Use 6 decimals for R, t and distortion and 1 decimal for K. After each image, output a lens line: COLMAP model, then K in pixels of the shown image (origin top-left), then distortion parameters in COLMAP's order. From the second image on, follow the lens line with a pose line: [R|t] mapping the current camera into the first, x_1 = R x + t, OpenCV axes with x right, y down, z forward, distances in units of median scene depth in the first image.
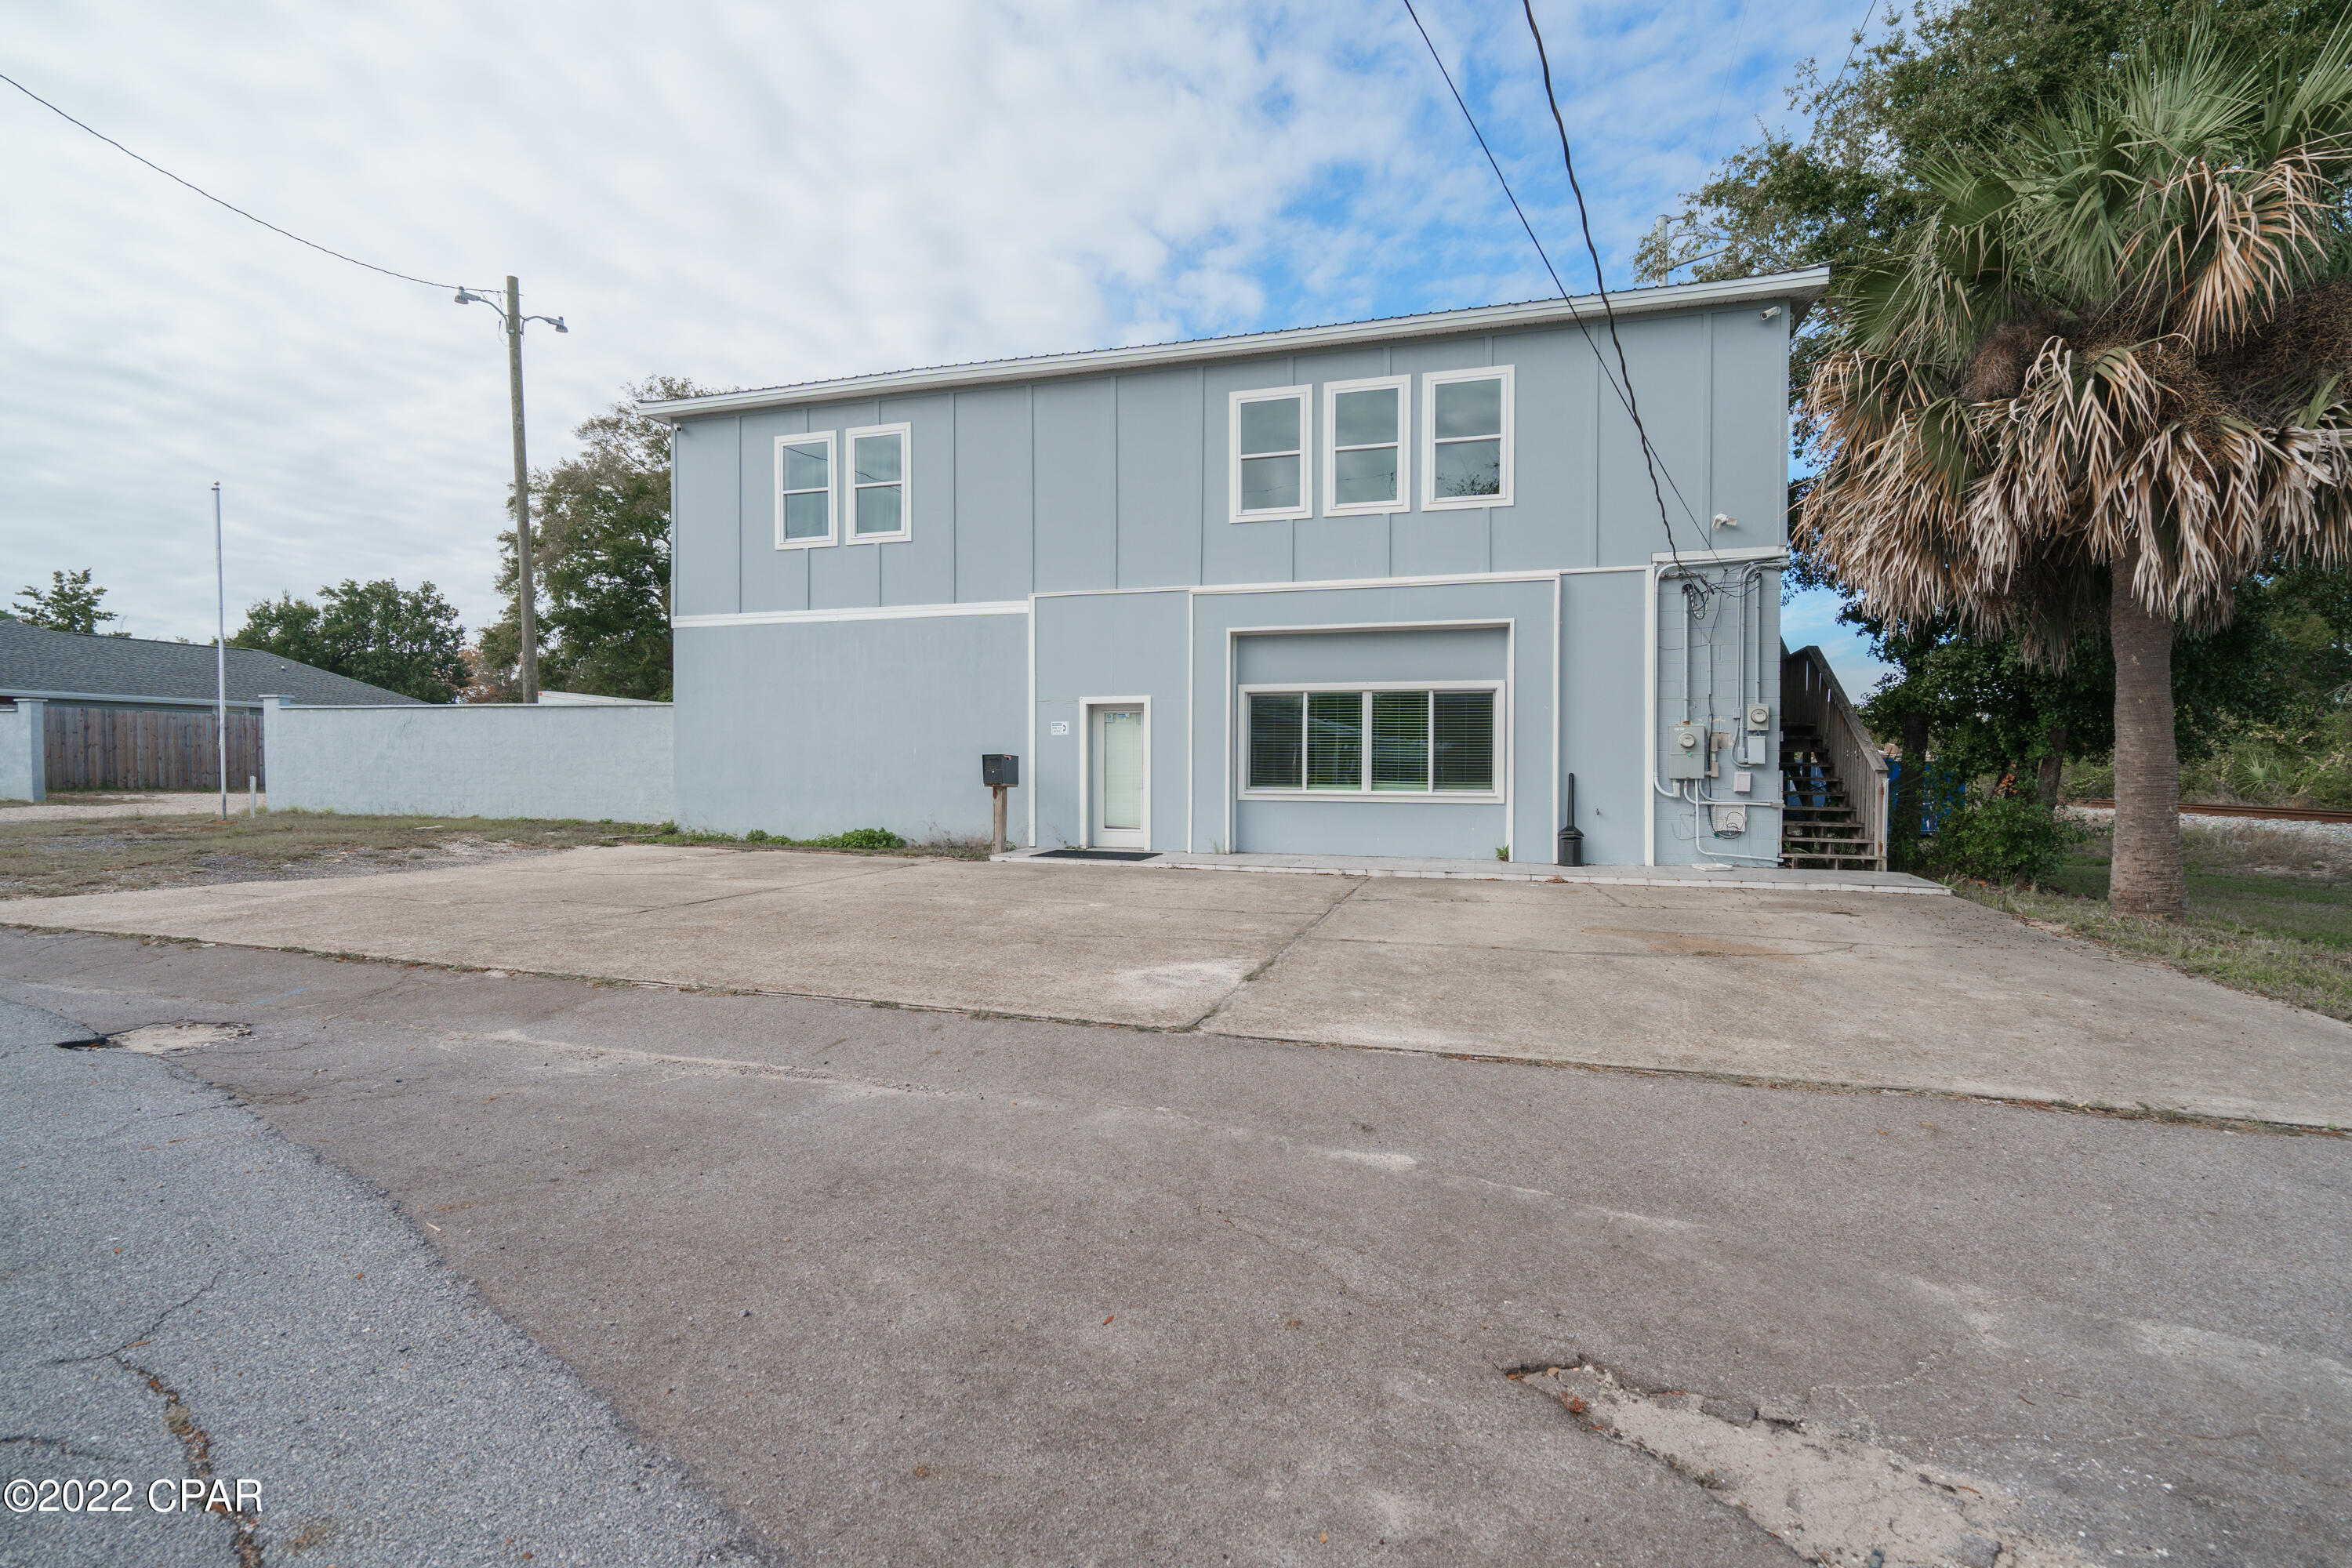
lens RADIAL K [[1063.0, 0, 1199.0], [0, 1063.0, 790.5], [0, 0, 1]] dist [-0.002951, 0.002025]
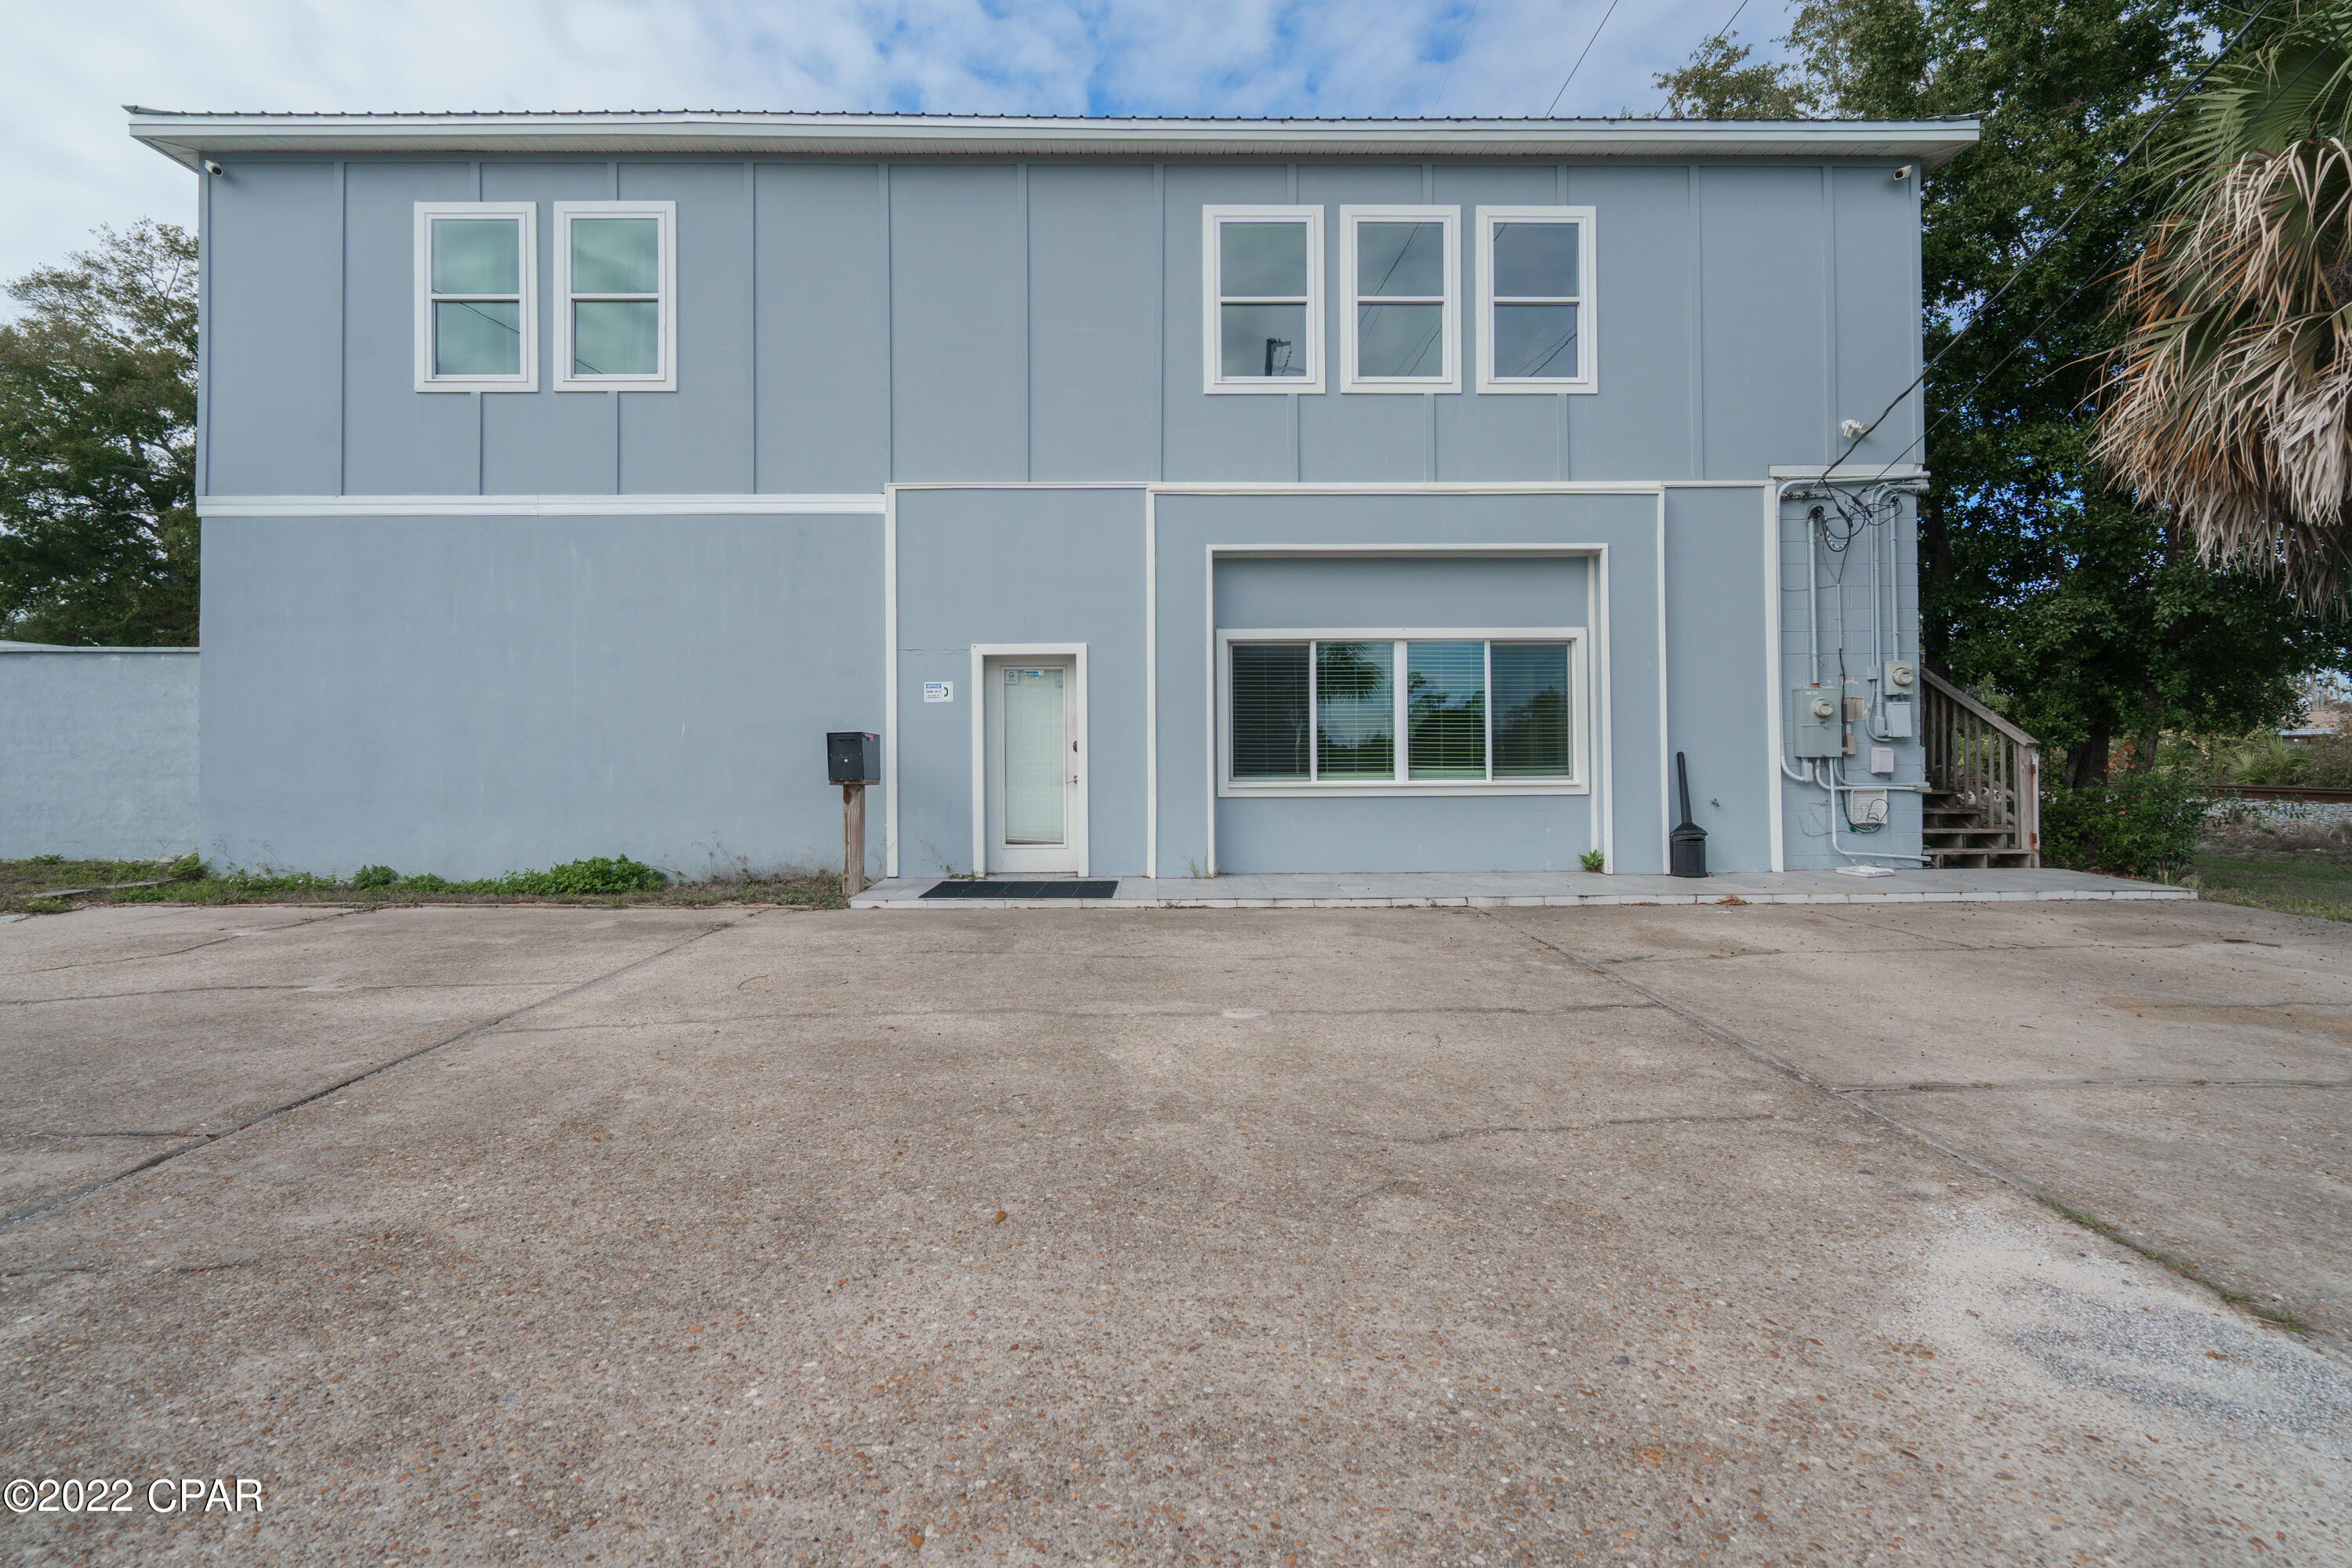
lens RADIAL K [[1063.0, 0, 1178.8], [0, 1063.0, 742.2], [0, 0, 1]] dist [-0.002951, 0.002025]
pose [[0.954804, -0.008091, 0.297125, -0.190968], [0.017485, 0.999427, -0.028973, -0.006985], [-0.296720, 0.032859, 0.954399, 0.354122]]
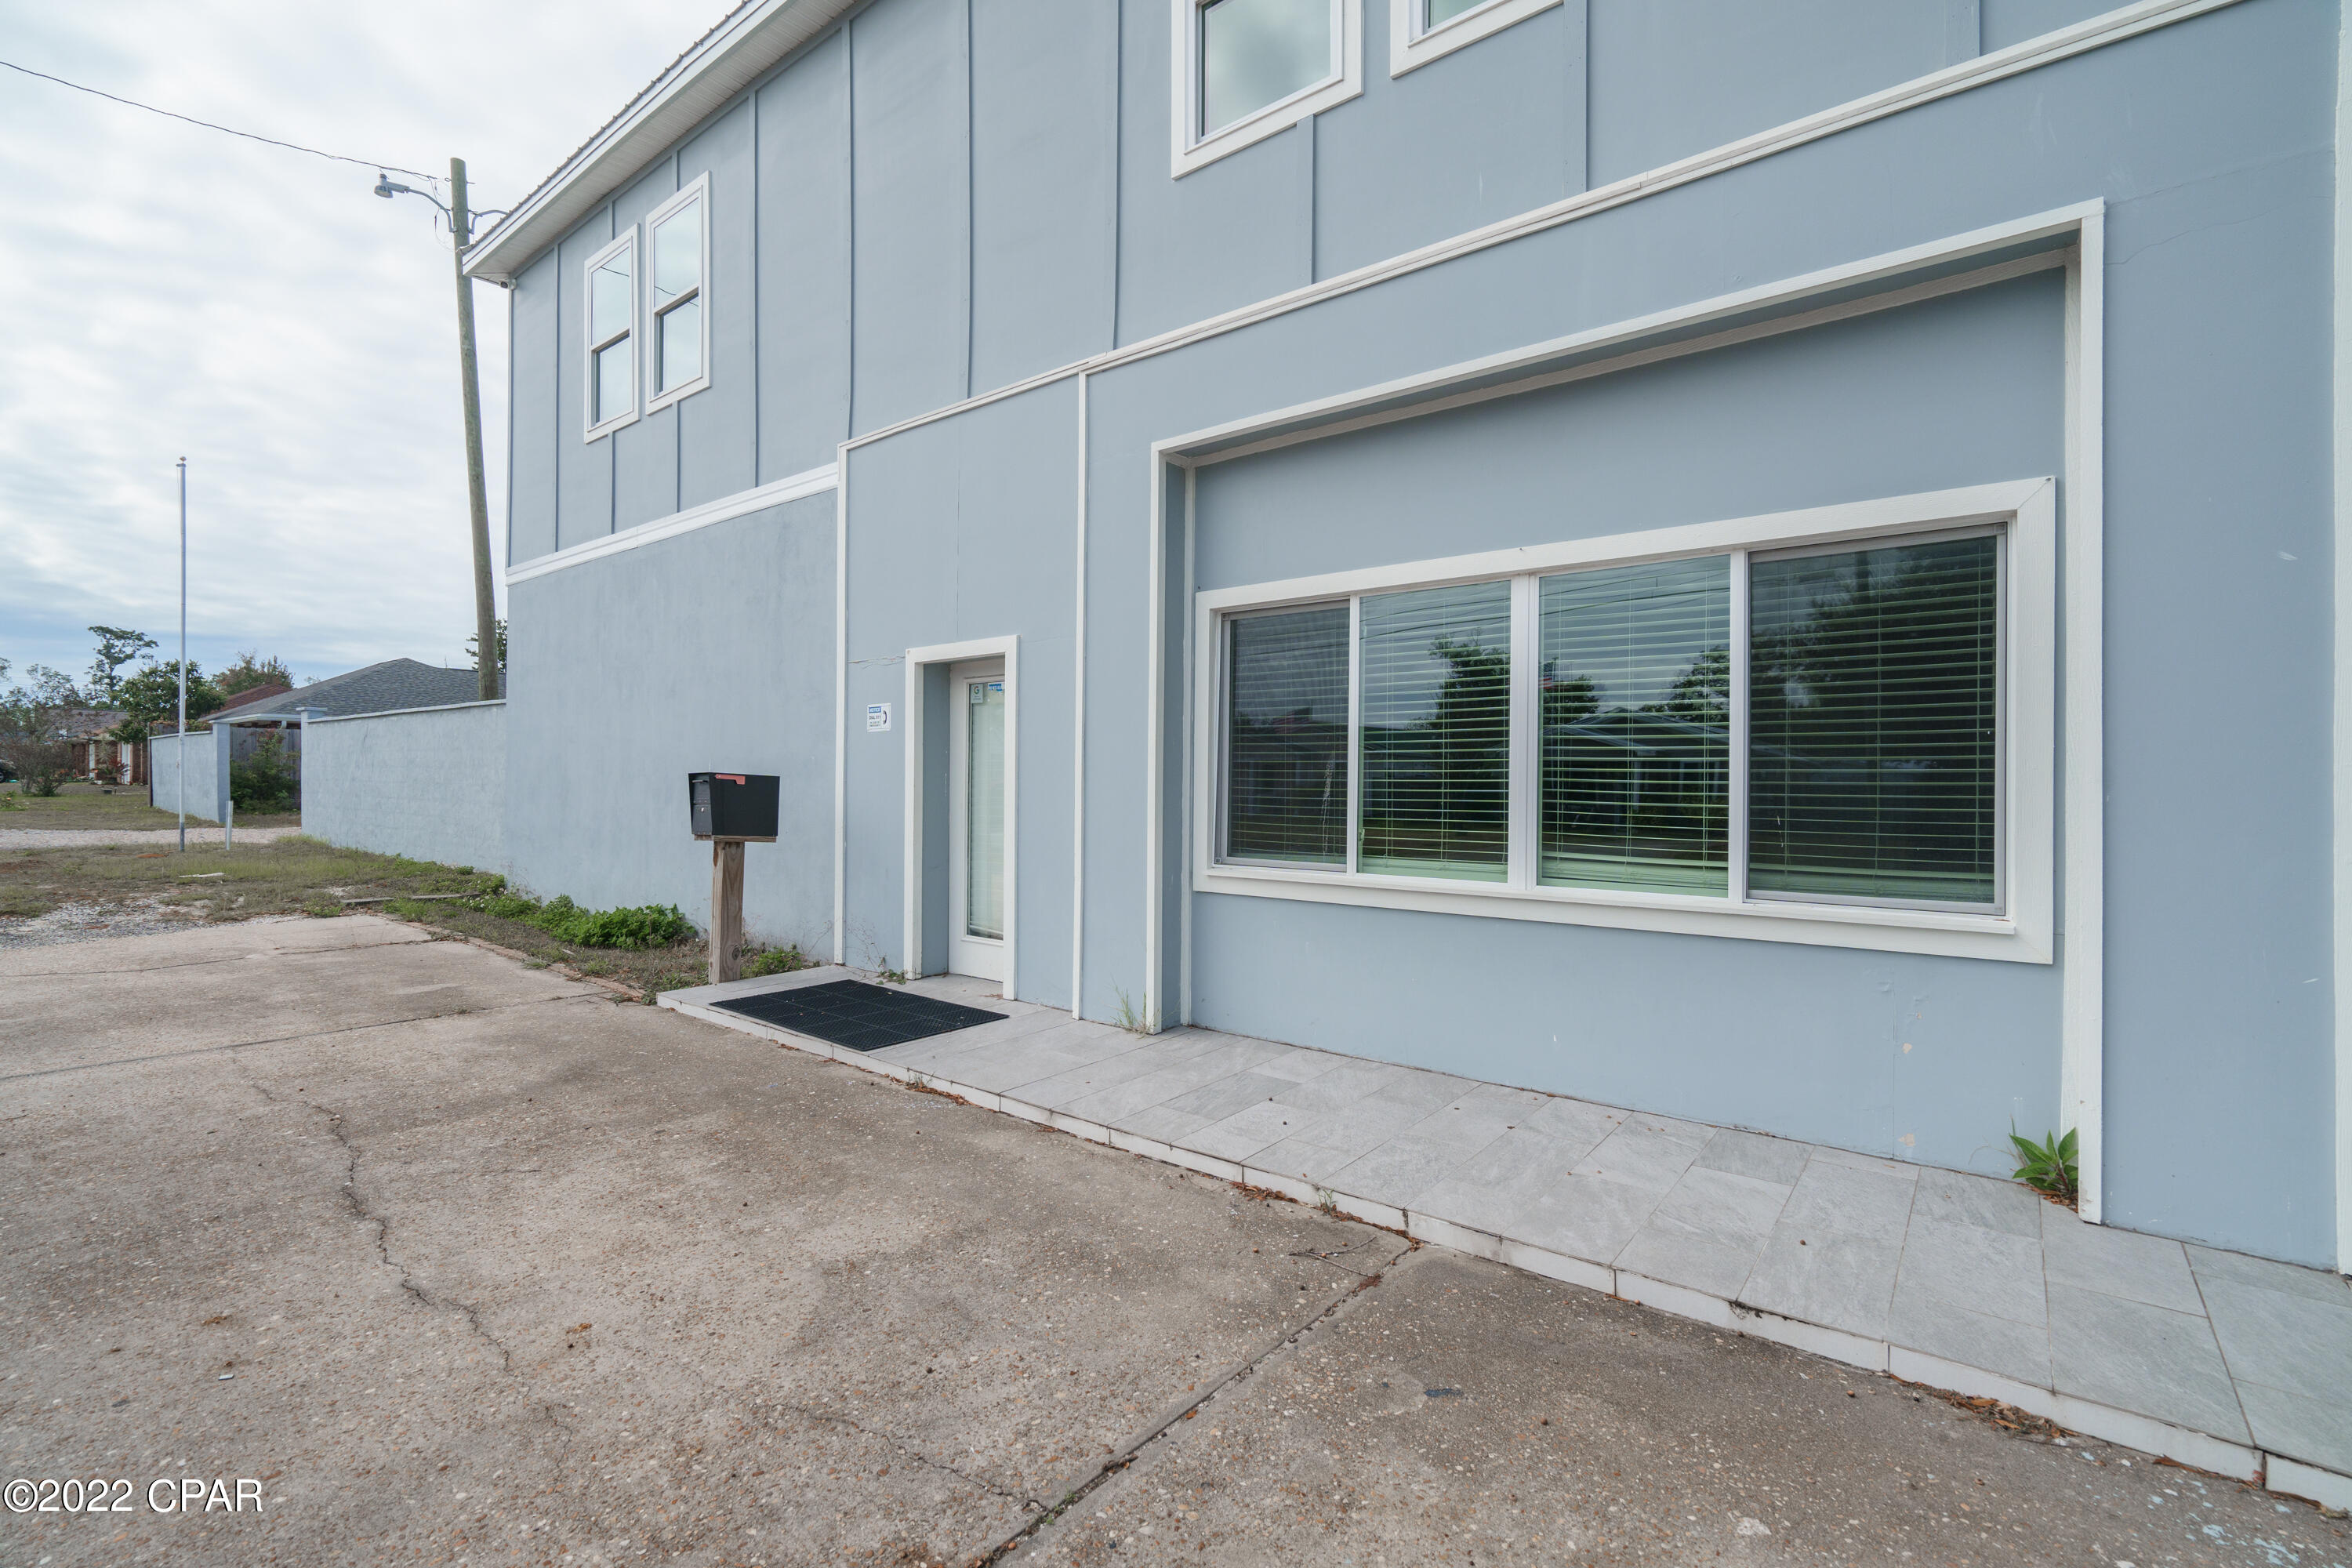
lens RADIAL K [[1063.0, 0, 1177.2], [0, 1063.0, 785.6], [0, 0, 1]] dist [-0.002951, 0.002025]
pose [[0.921065, 0.002355, -0.389402, 0.181645], [-0.011103, 0.999734, -0.020217, -0.021189], [0.389251, 0.022945, 0.920846, 0.642685]]
